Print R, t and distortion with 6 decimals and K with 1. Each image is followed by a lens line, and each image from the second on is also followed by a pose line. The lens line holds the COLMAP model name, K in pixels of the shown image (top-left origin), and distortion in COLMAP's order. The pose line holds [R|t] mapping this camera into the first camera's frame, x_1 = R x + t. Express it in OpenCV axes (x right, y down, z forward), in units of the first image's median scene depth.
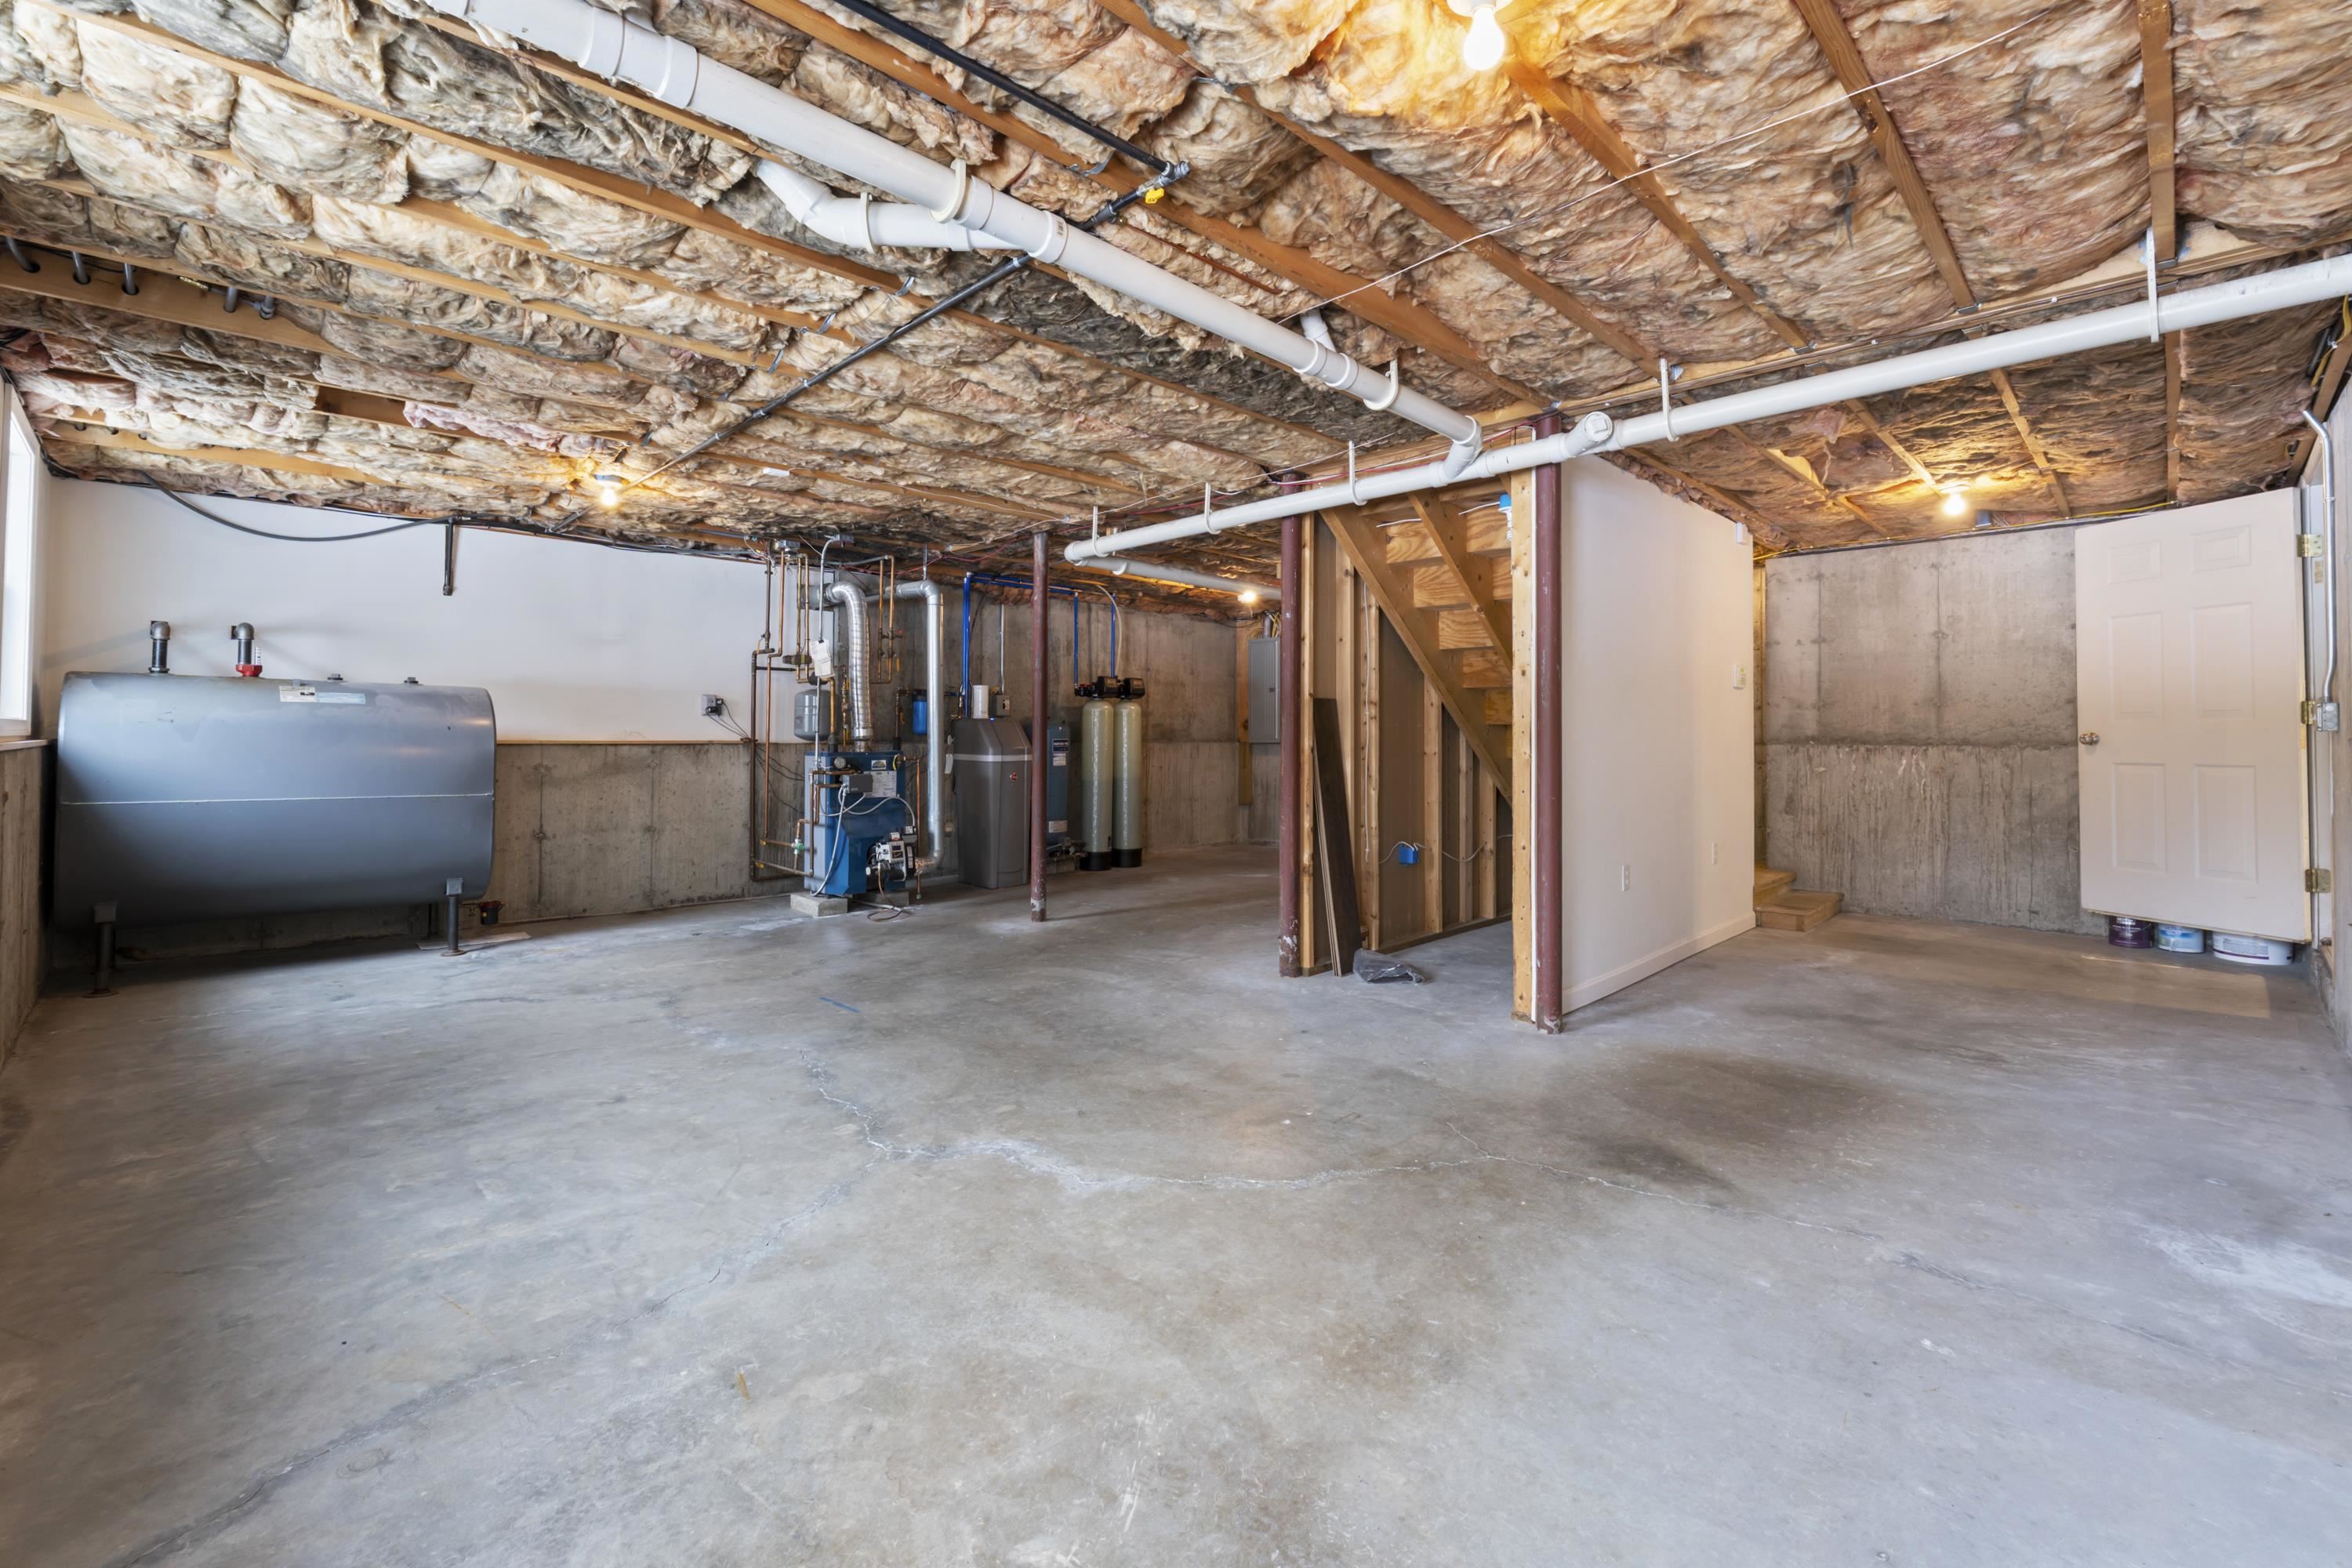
lens RADIAL K [[991.8, 0, 1162.9], [0, 991.8, 730.2], [0, 0, 1]] dist [-0.007829, -0.000618]
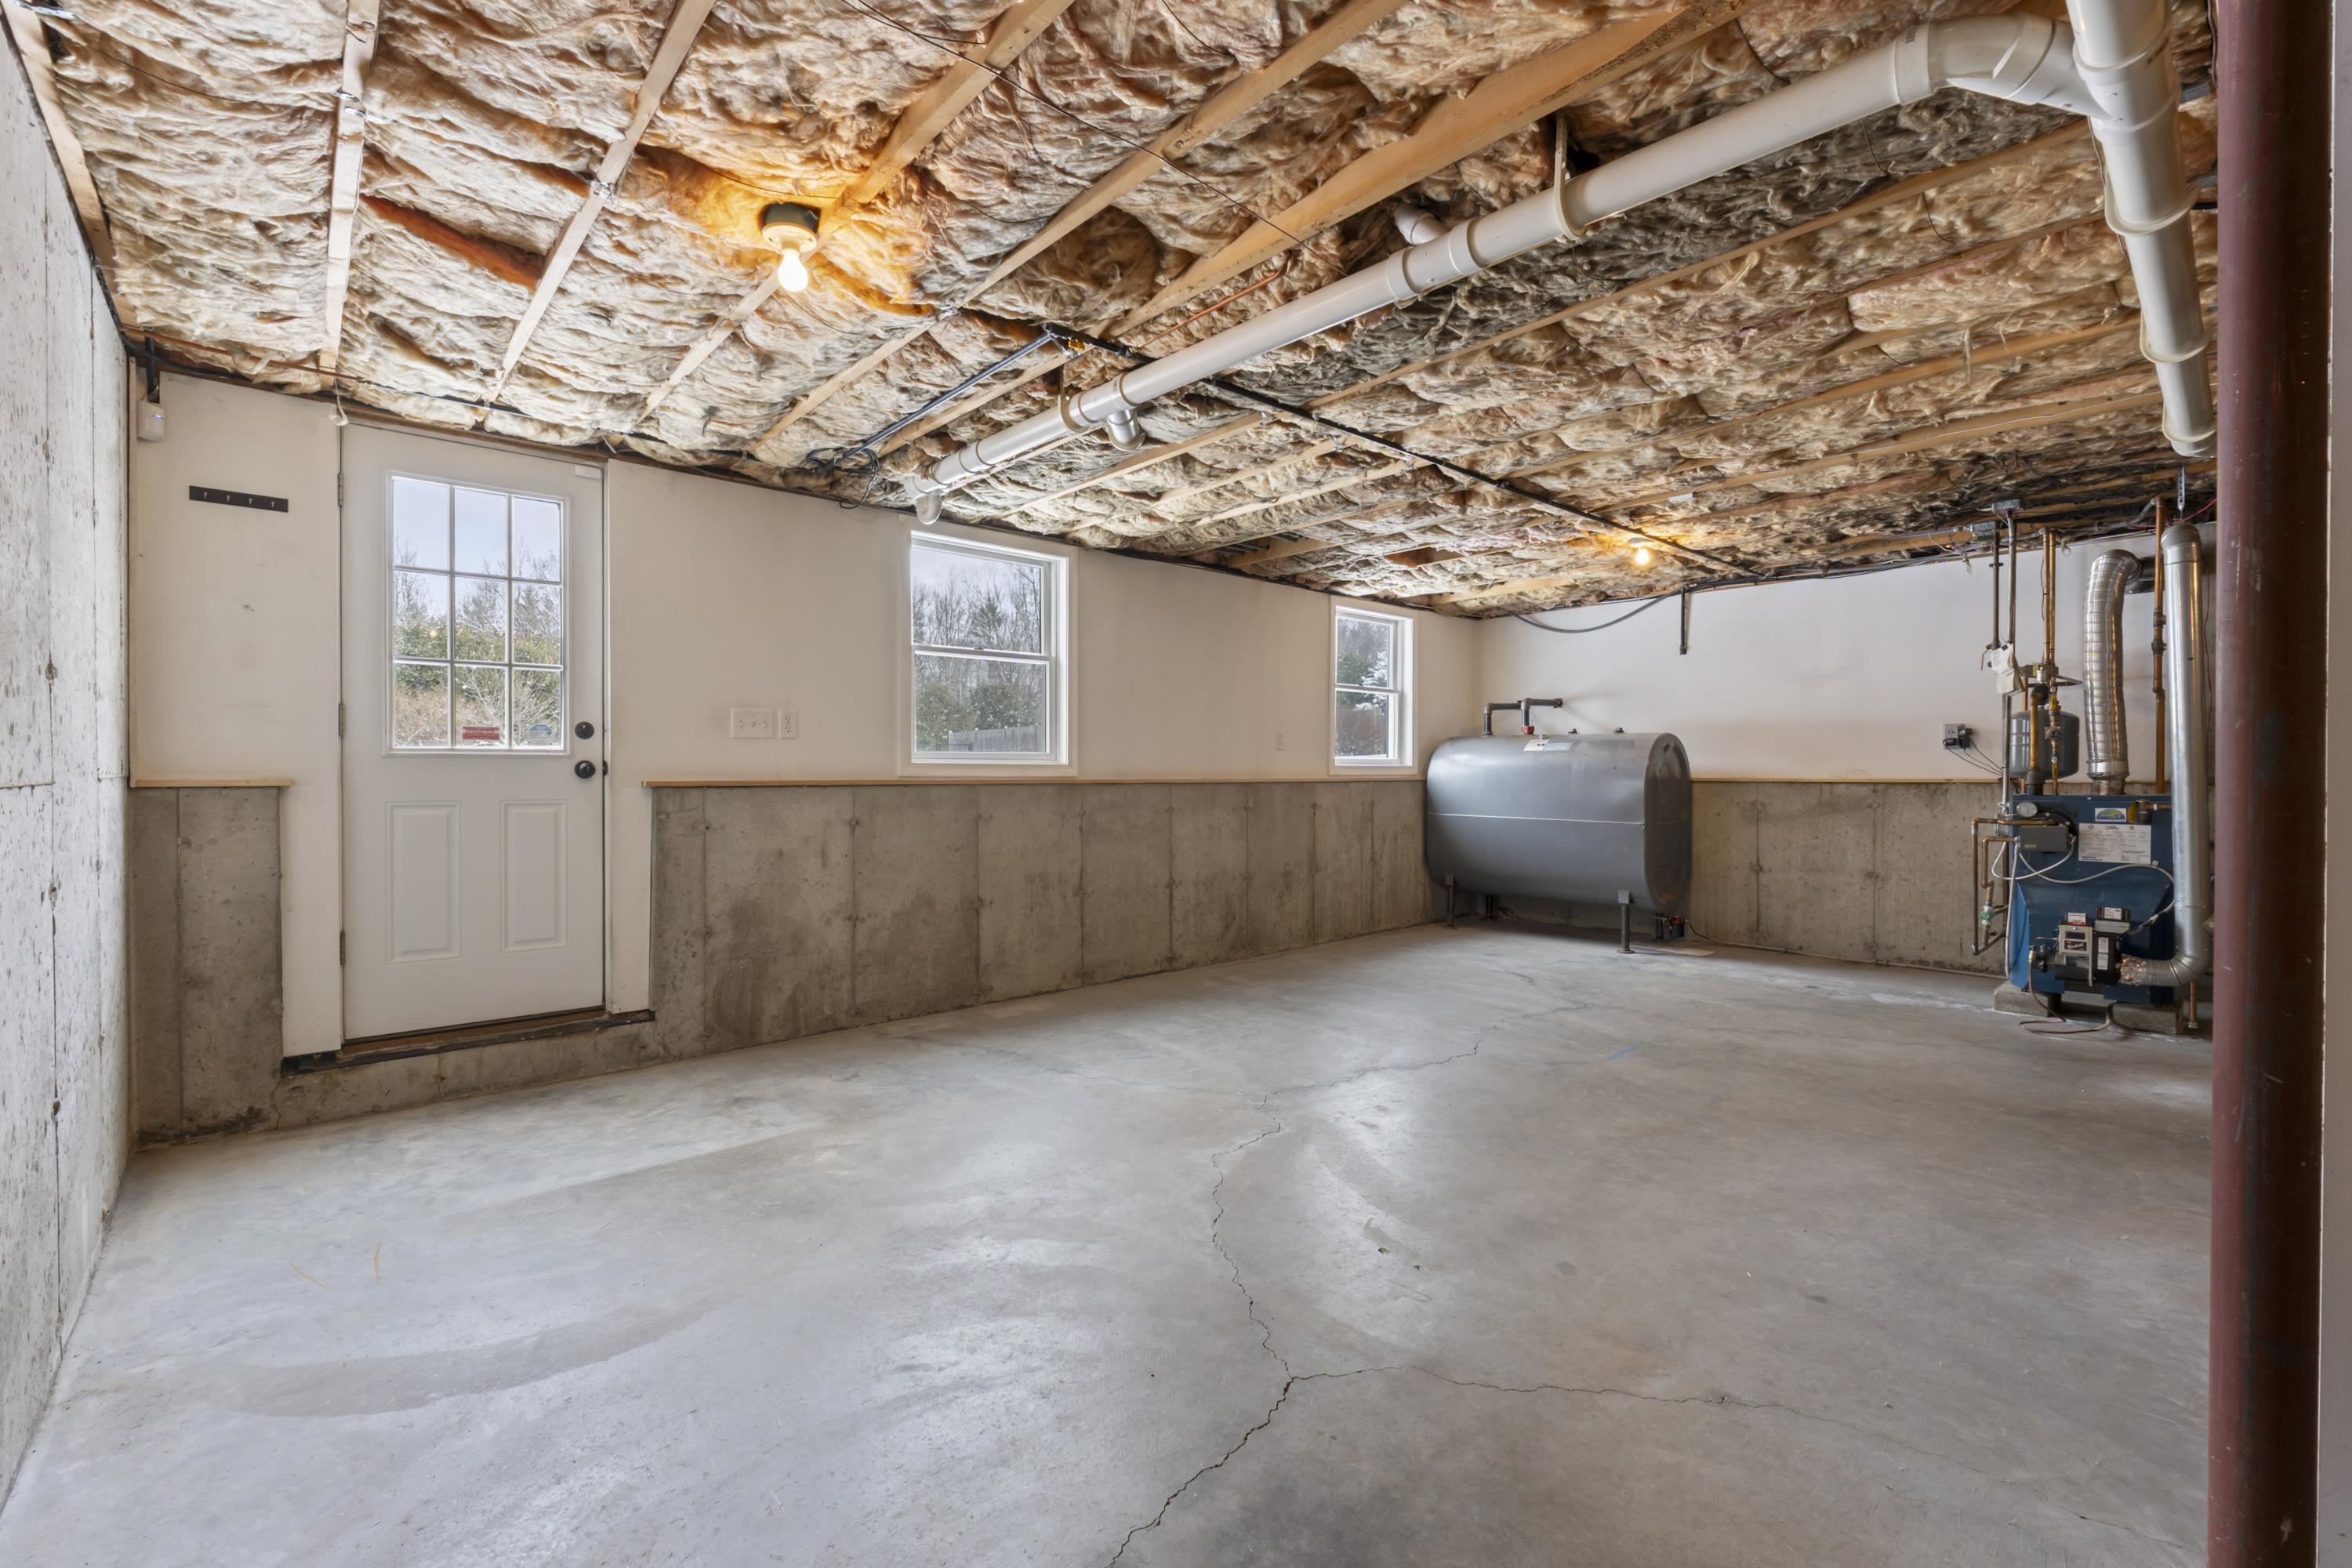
lens RADIAL K [[991.8, 0, 1179.9], [0, 991.8, 783.5], [0, 0, 1]] dist [-0.007829, -0.000618]
pose [[-0.036479, 0.006642, -0.999312, 0.524194], [0.006151, 0.999960, 0.006422, 0.005935], [0.999315, -0.005912, -0.036519, 0.488932]]
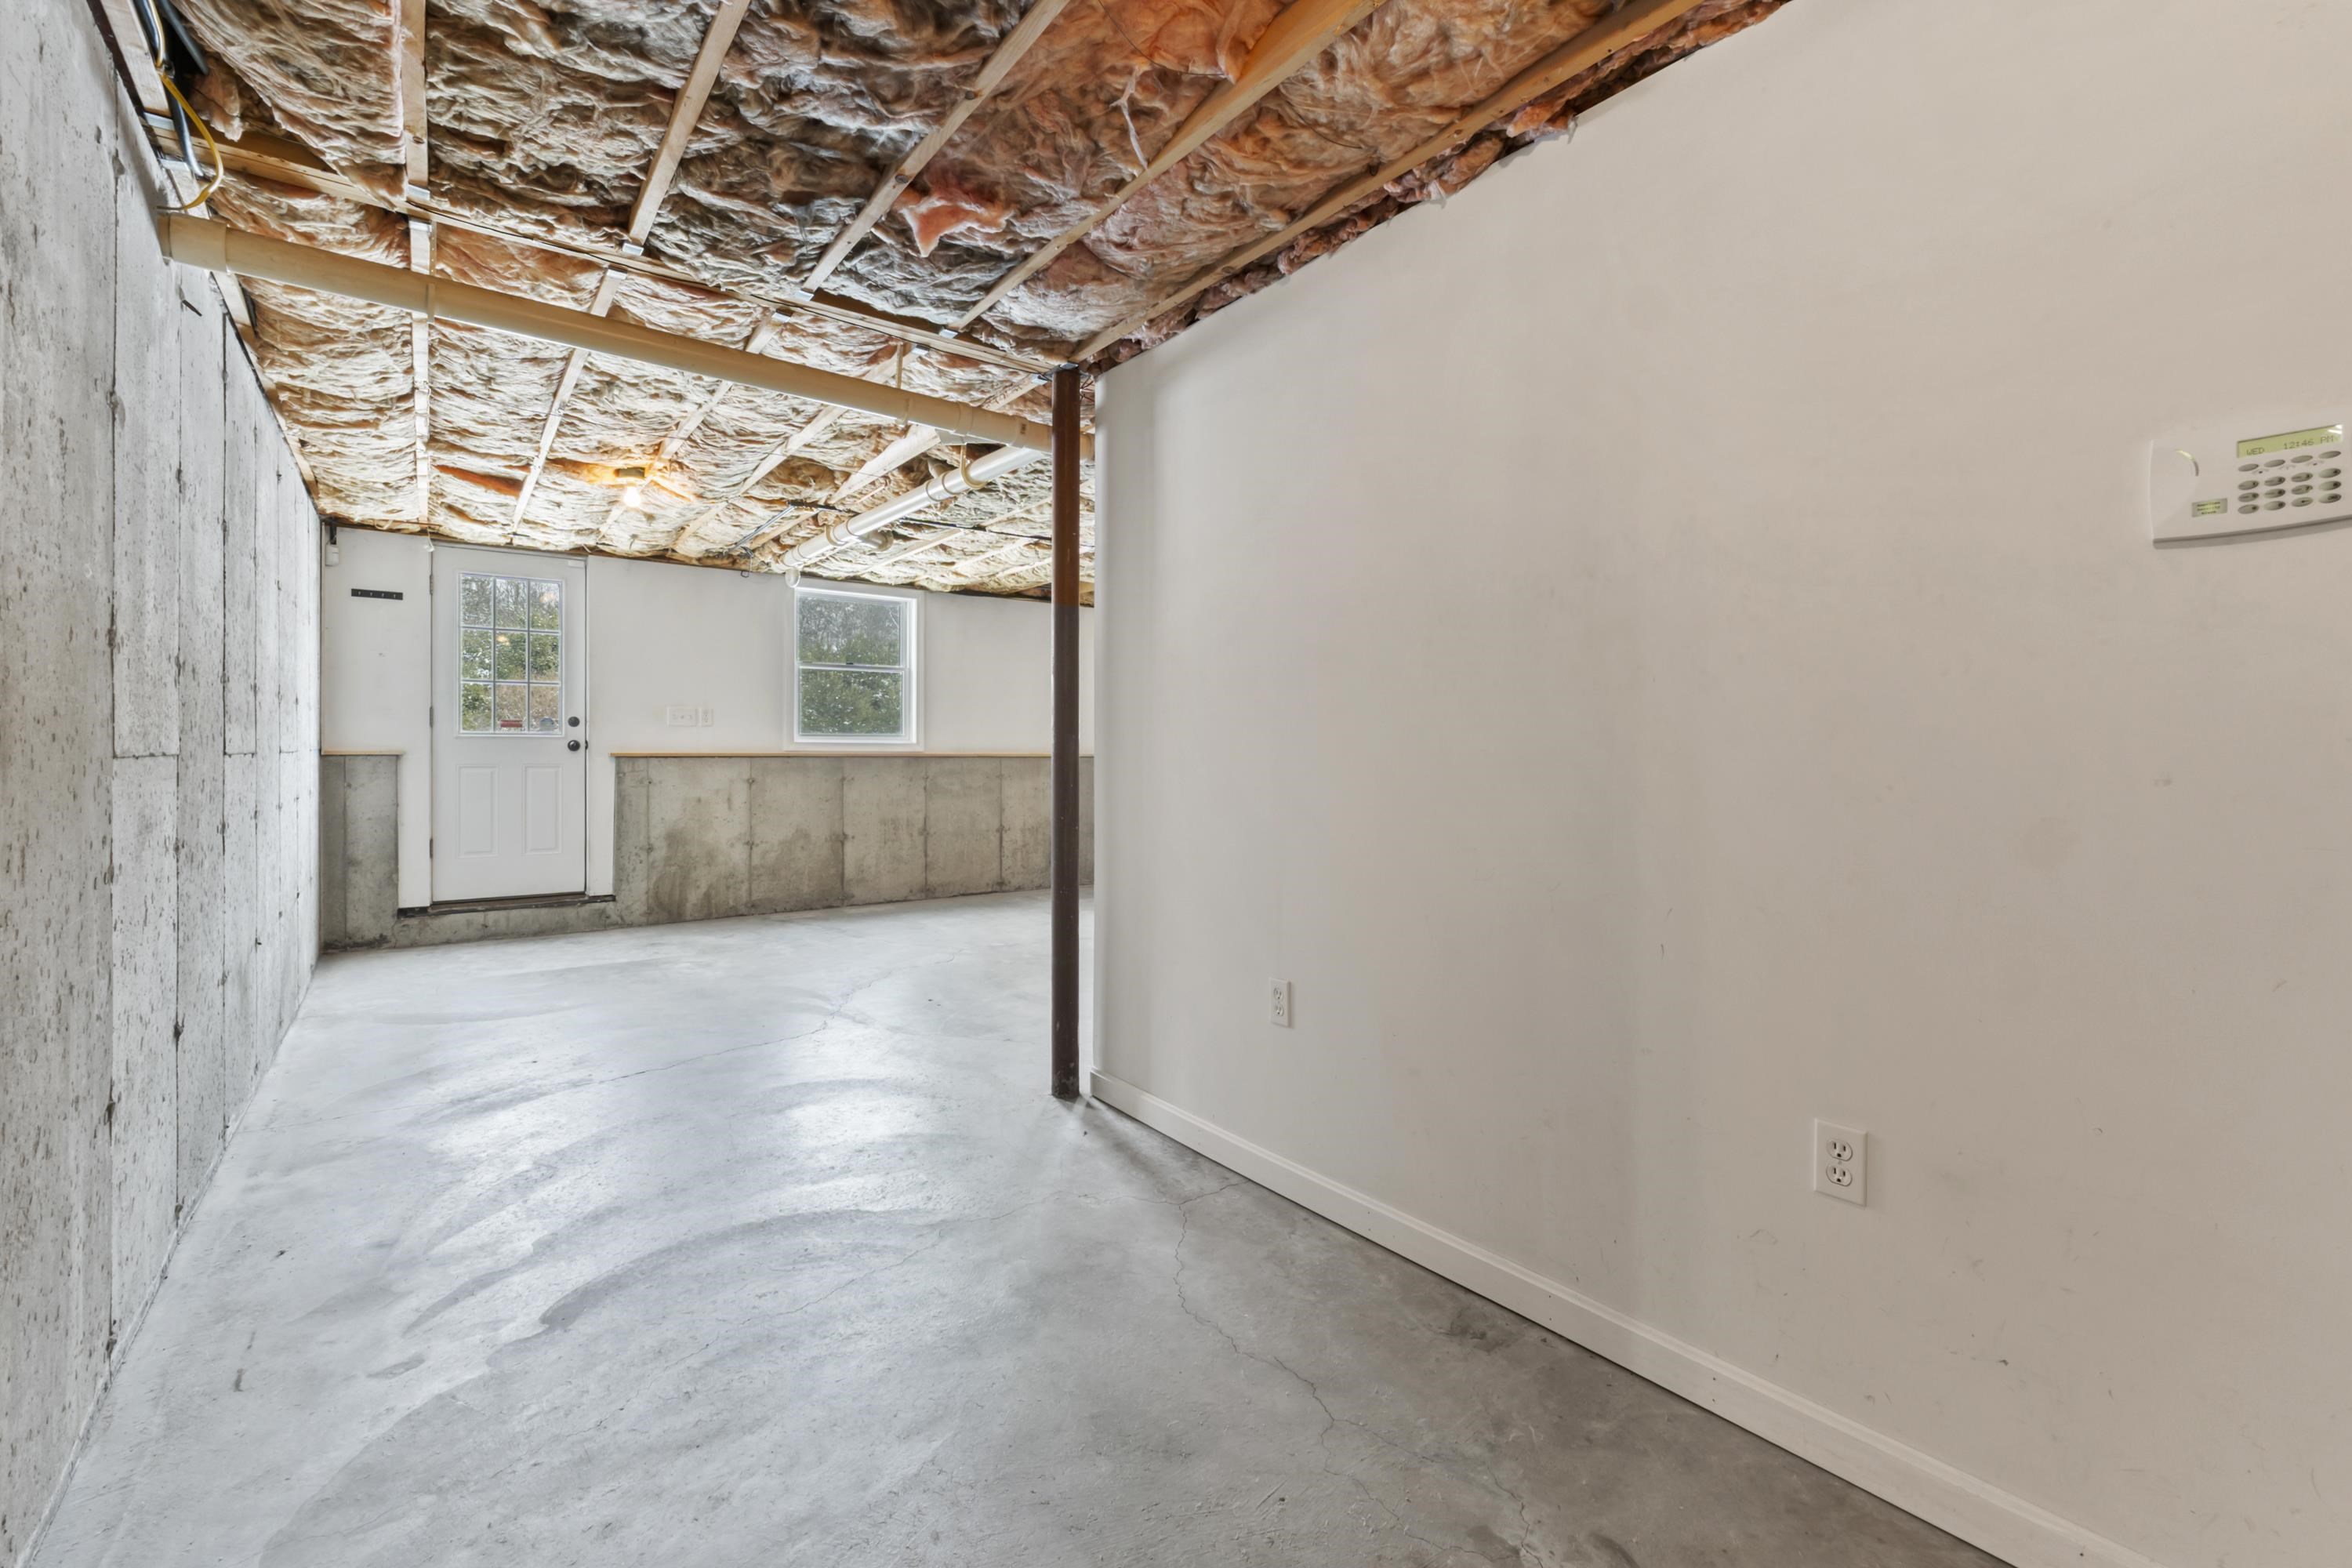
lens RADIAL K [[991.8, 0, 1173.7], [0, 991.8, 761.0], [0, 0, 1]] dist [-0.007829, -0.000618]
pose [[-0.121158, 0.006220, -0.992614, 0.846121], [0.002507, 0.999979, 0.005960, 0.009966], [0.992630, -0.001766, -0.121172, 0.823226]]
